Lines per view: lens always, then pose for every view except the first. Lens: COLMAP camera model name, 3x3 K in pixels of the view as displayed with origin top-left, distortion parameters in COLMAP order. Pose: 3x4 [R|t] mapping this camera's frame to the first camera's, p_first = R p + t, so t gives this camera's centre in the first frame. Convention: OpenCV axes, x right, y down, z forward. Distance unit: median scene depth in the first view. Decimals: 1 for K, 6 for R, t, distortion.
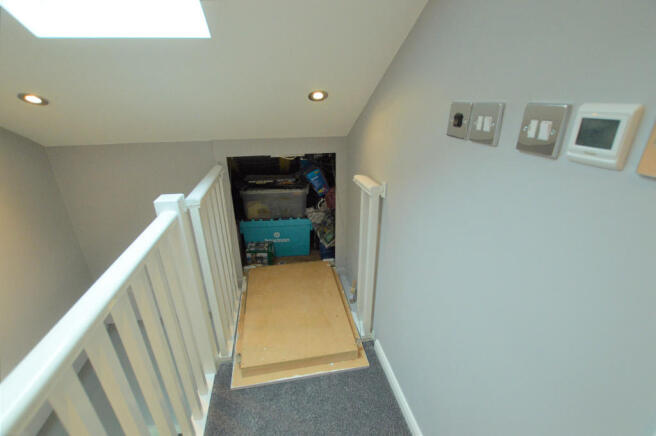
lens RADIAL K [[291.1, 0, 332.0], [0, 291.1, 219.4], [0, 0, 1]] dist [-0.036087, 0.001413]
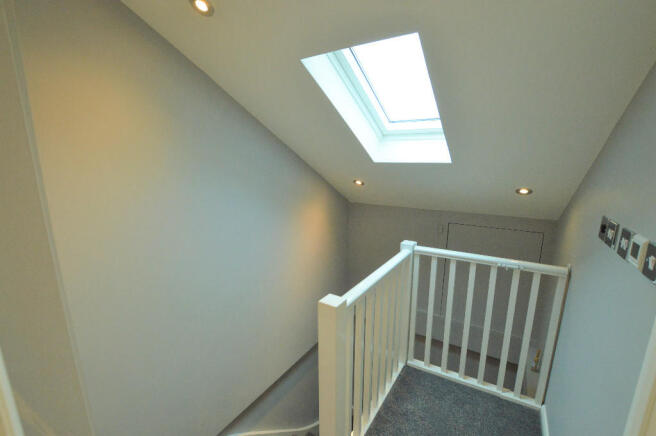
lens RADIAL K [[291.1, 0, 331.5], [0, 291.1, 220.1], [0, 0, 1]] dist [-0.036087, 0.001413]
pose [[0.725296, 0.140046, -0.674042, 0.243906], [-0.267349, 0.959544, -0.088313, 0.069388], [0.634405, 0.244258, 0.733395, -0.580933]]
